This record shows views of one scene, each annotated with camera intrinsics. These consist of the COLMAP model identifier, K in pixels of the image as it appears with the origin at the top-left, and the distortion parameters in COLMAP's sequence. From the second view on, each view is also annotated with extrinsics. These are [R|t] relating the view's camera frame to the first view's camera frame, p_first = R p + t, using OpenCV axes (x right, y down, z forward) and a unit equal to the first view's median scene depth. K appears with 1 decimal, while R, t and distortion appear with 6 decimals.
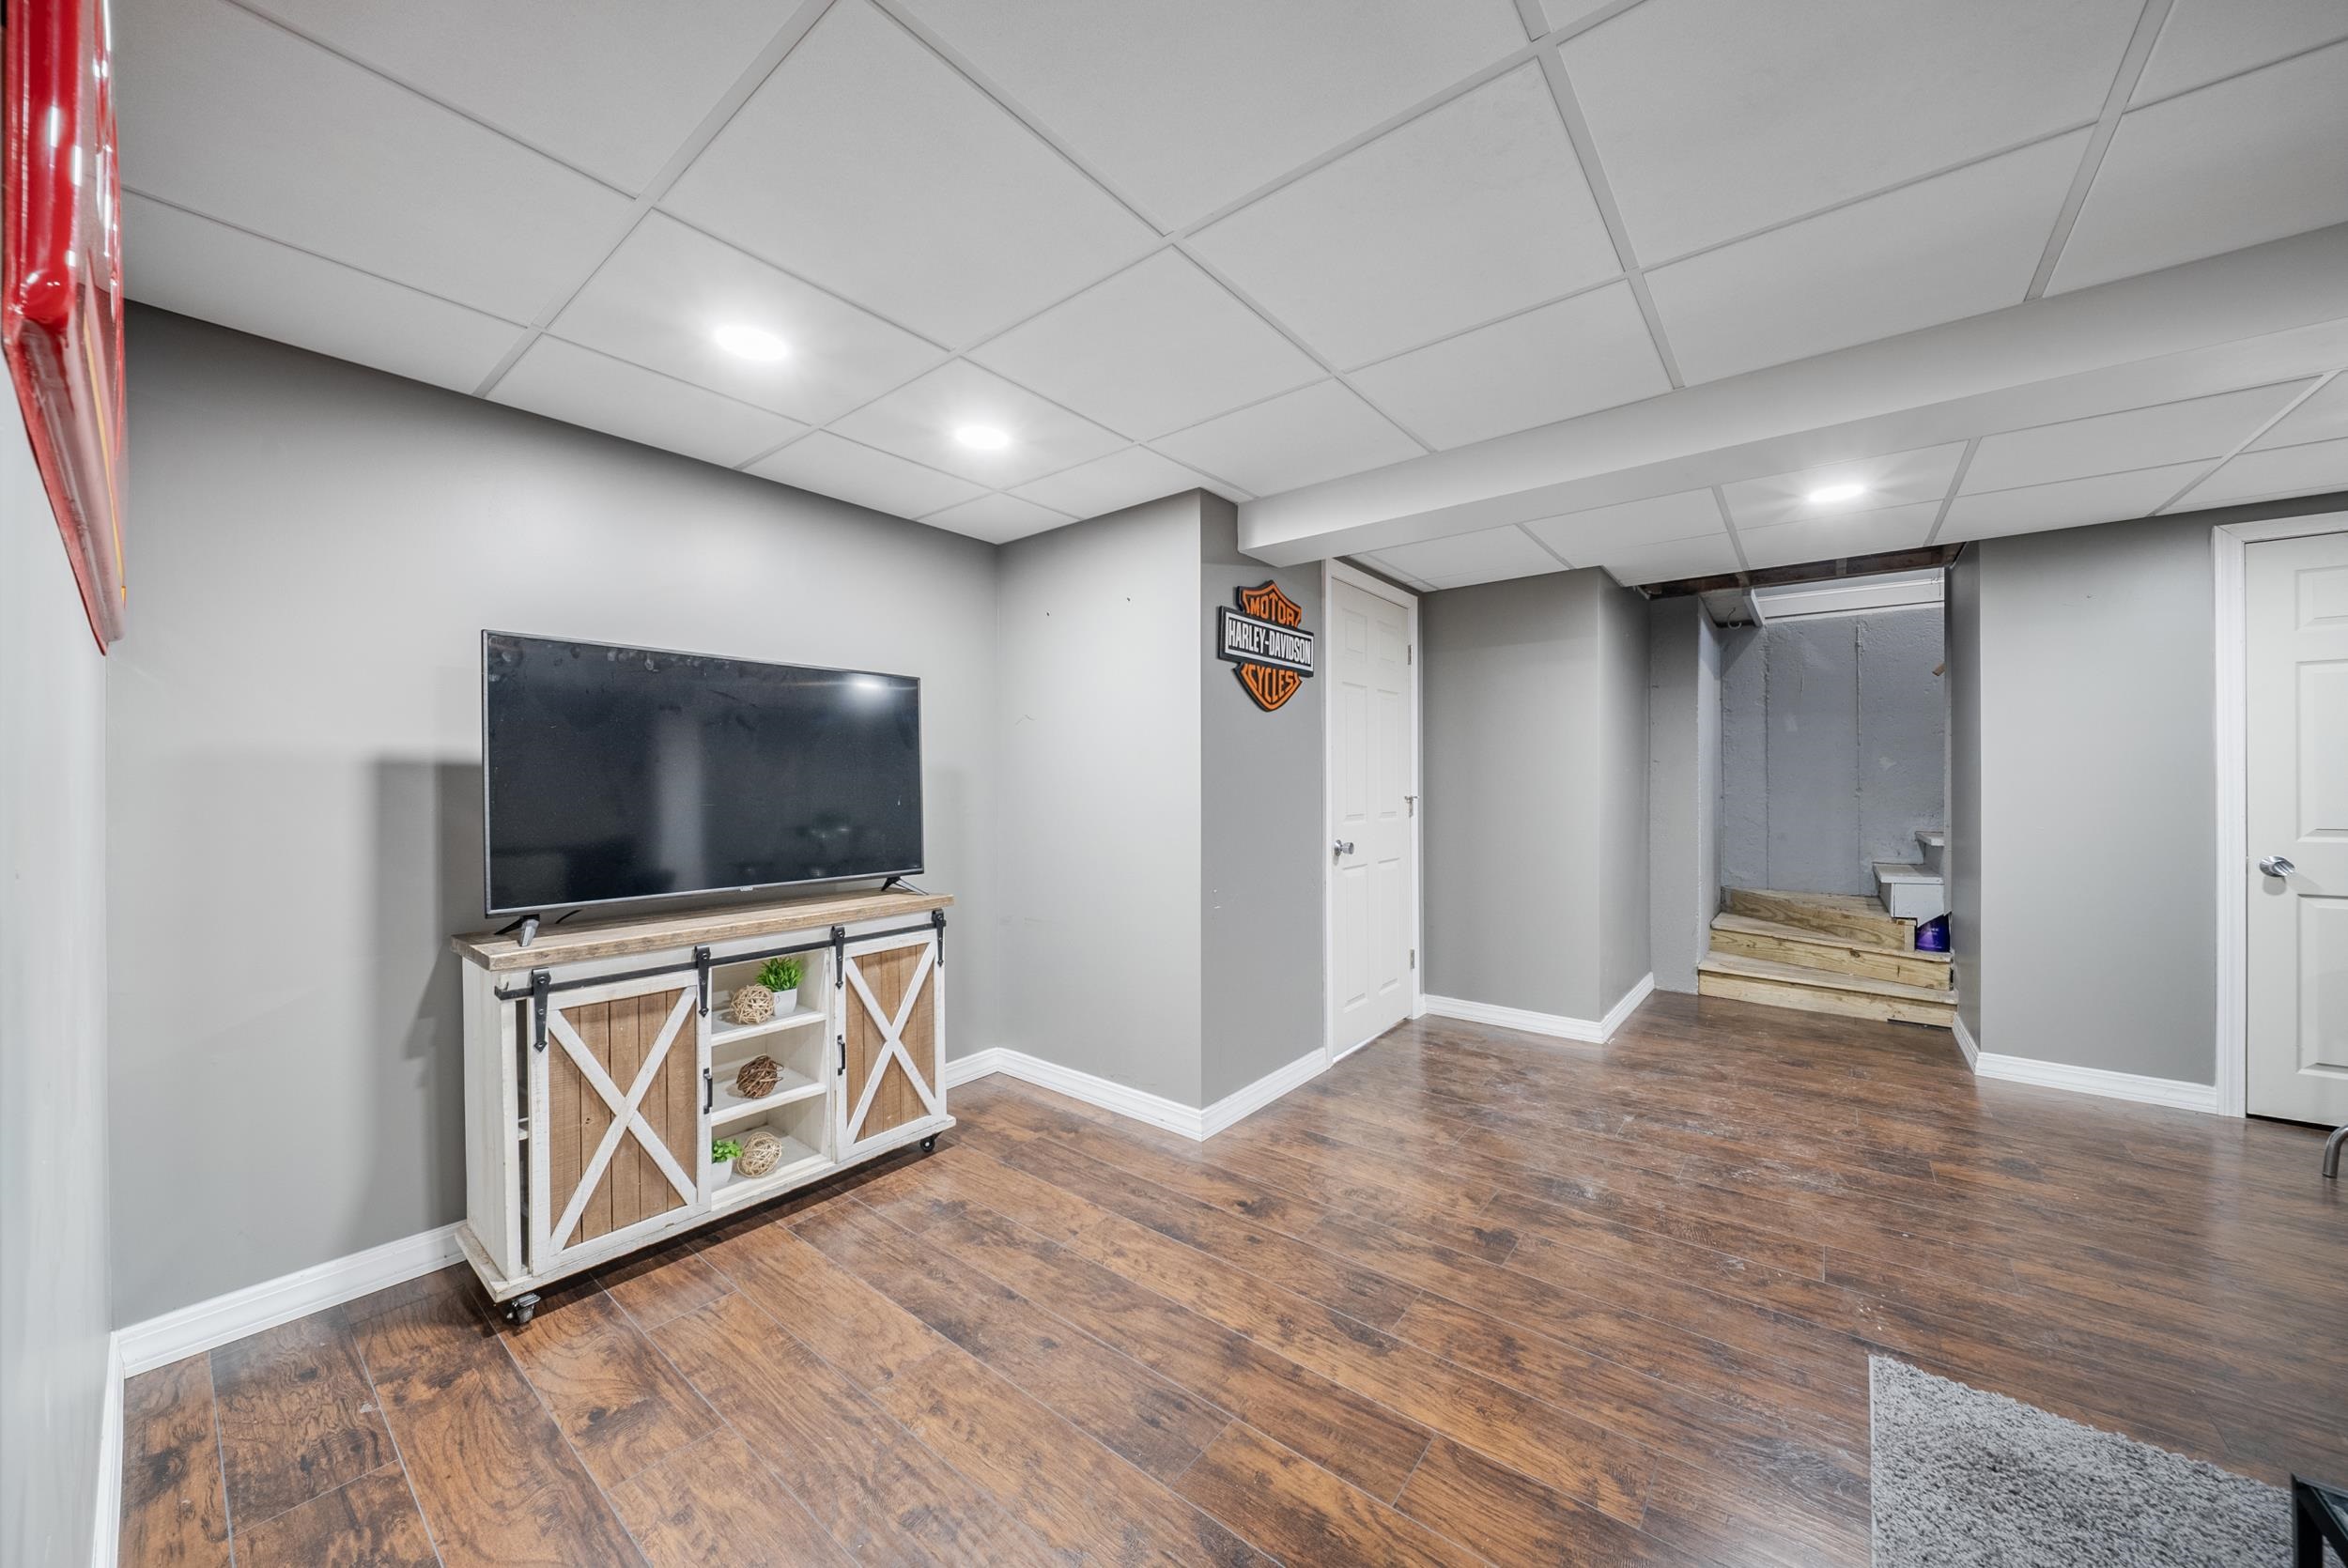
lens RADIAL K [[814.1, 0, 1172.9], [0, 814.1, 783.8], [0, 0, 1]] dist [0.000626, -0.000014]
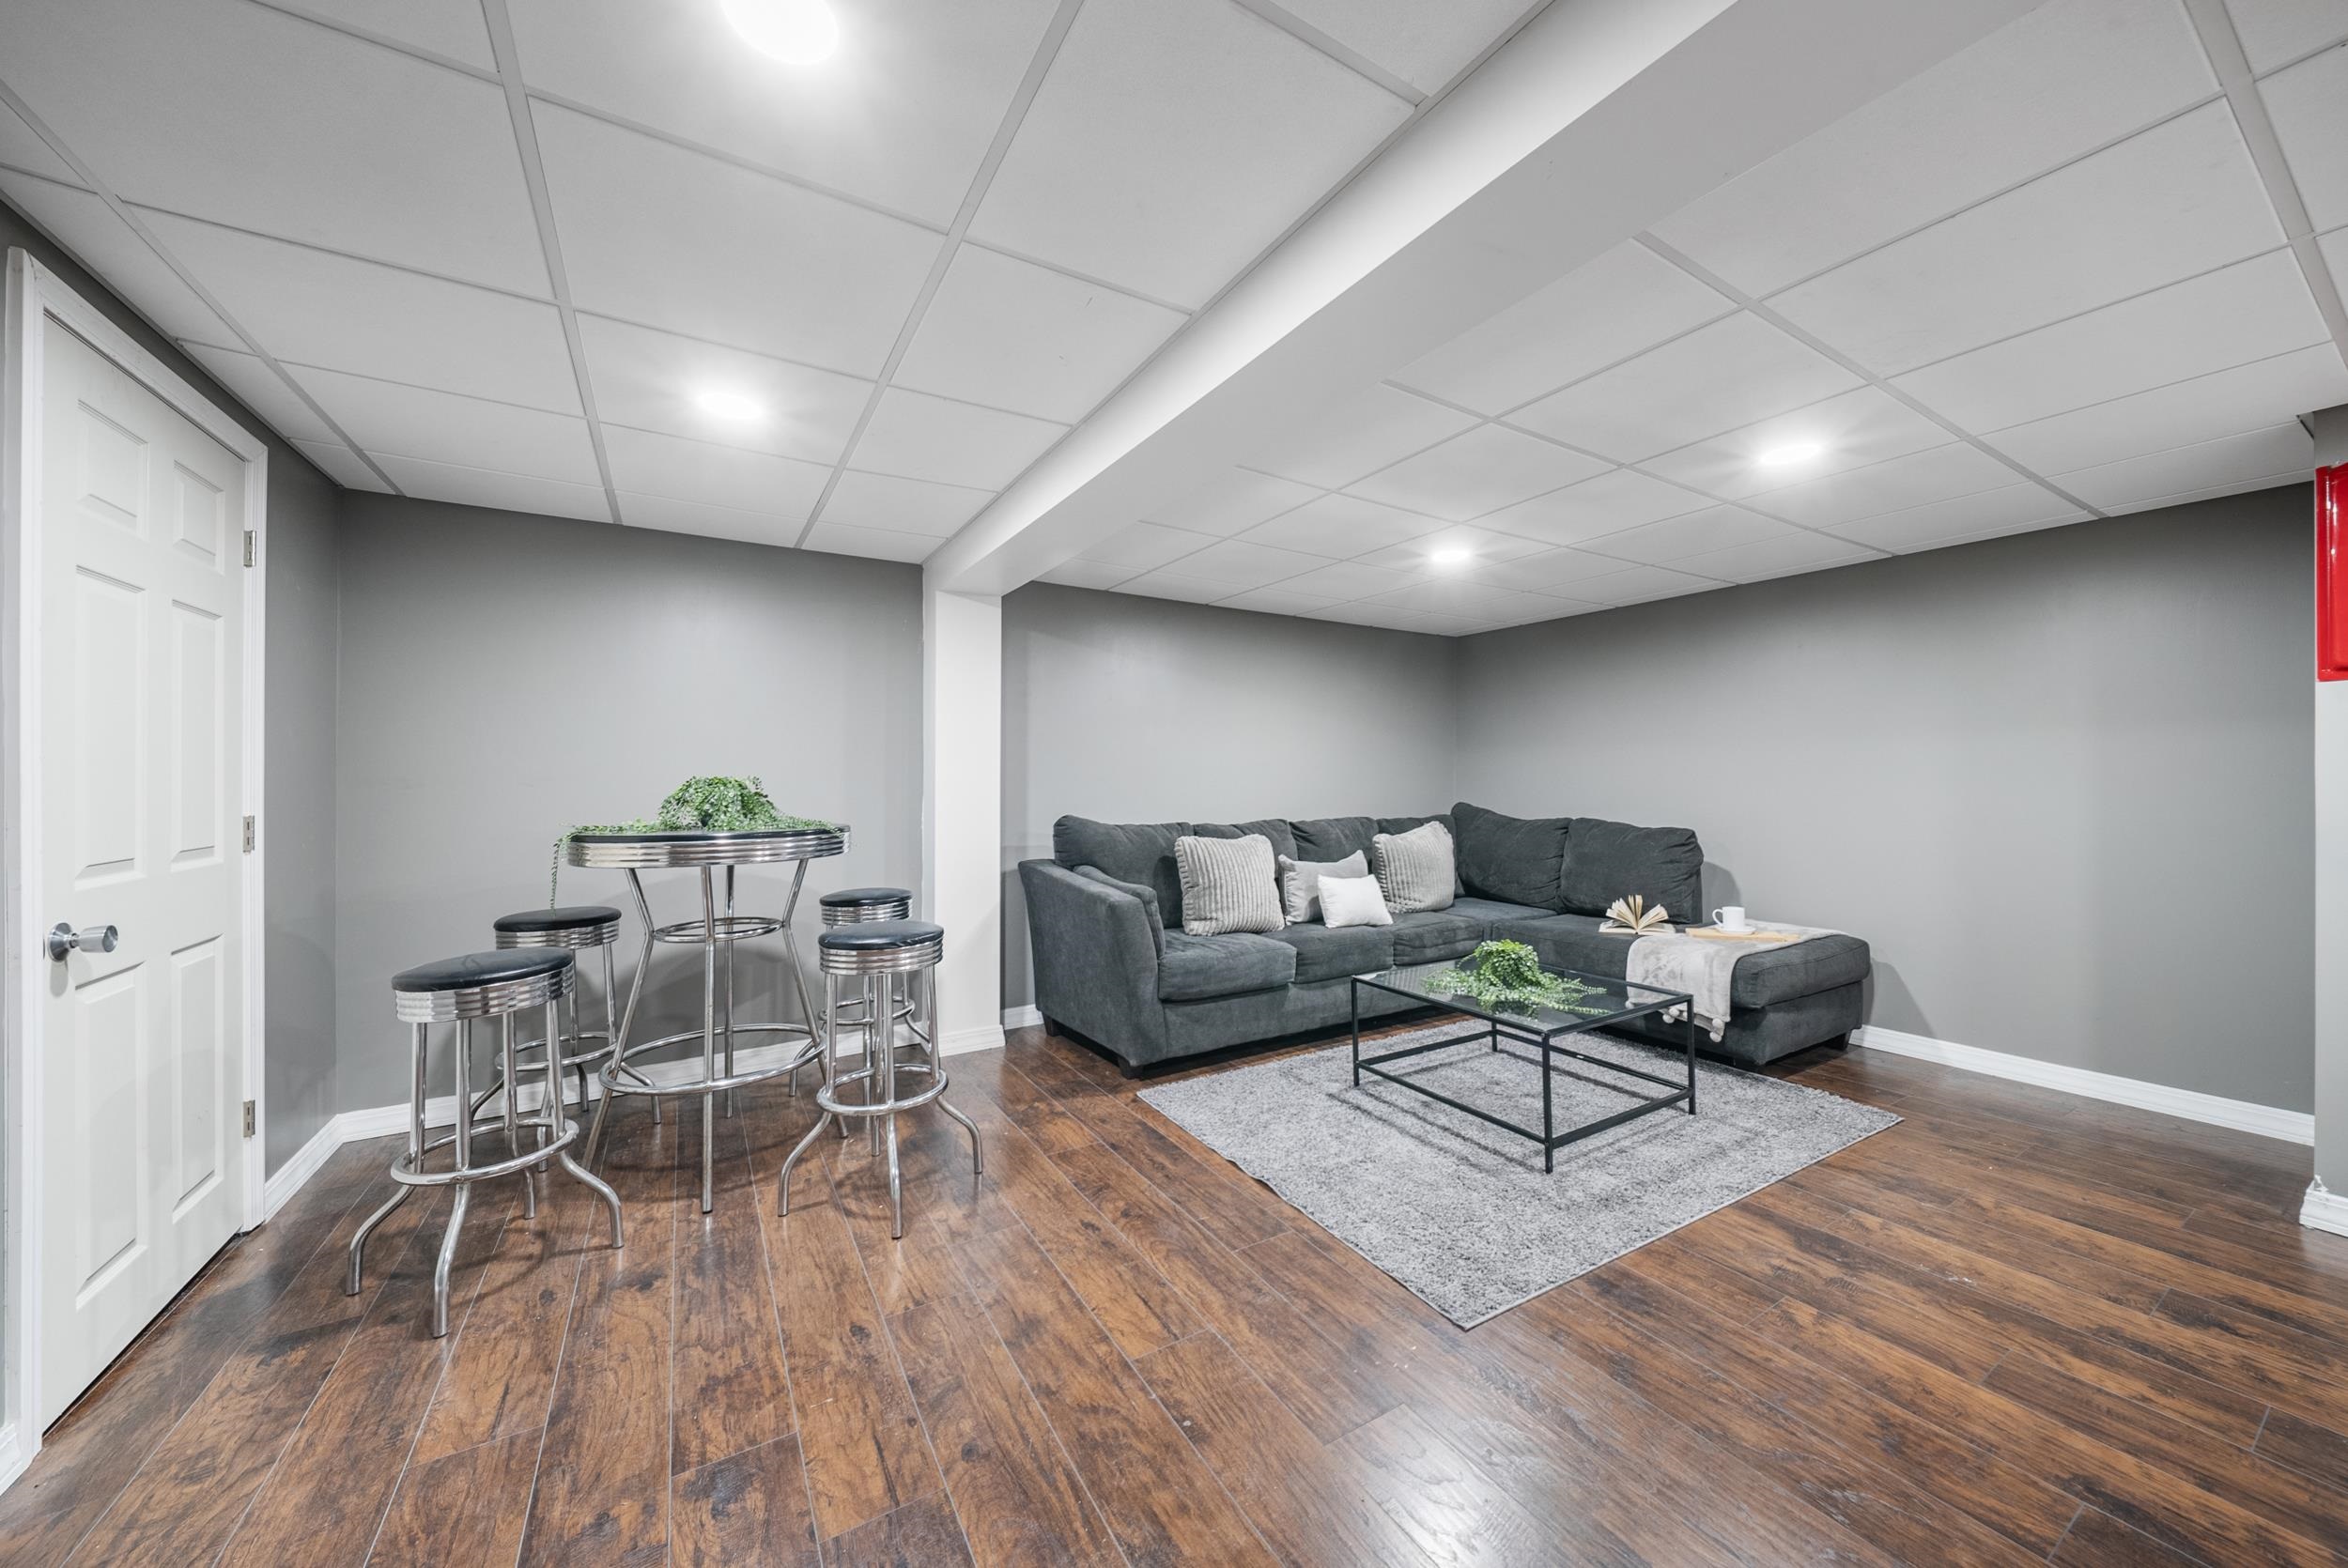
lens RADIAL K [[814.1, 0, 1171.6], [0, 814.1, 779.2], [0, 0, 1]] dist [0.000626, -0.000014]
pose [[-0.935976, -0.003353, 0.352047, 0.863454], [-0.002672, 0.999993, 0.002422, -0.013629], [-0.352053, 0.001326, -0.935979, 2.174540]]
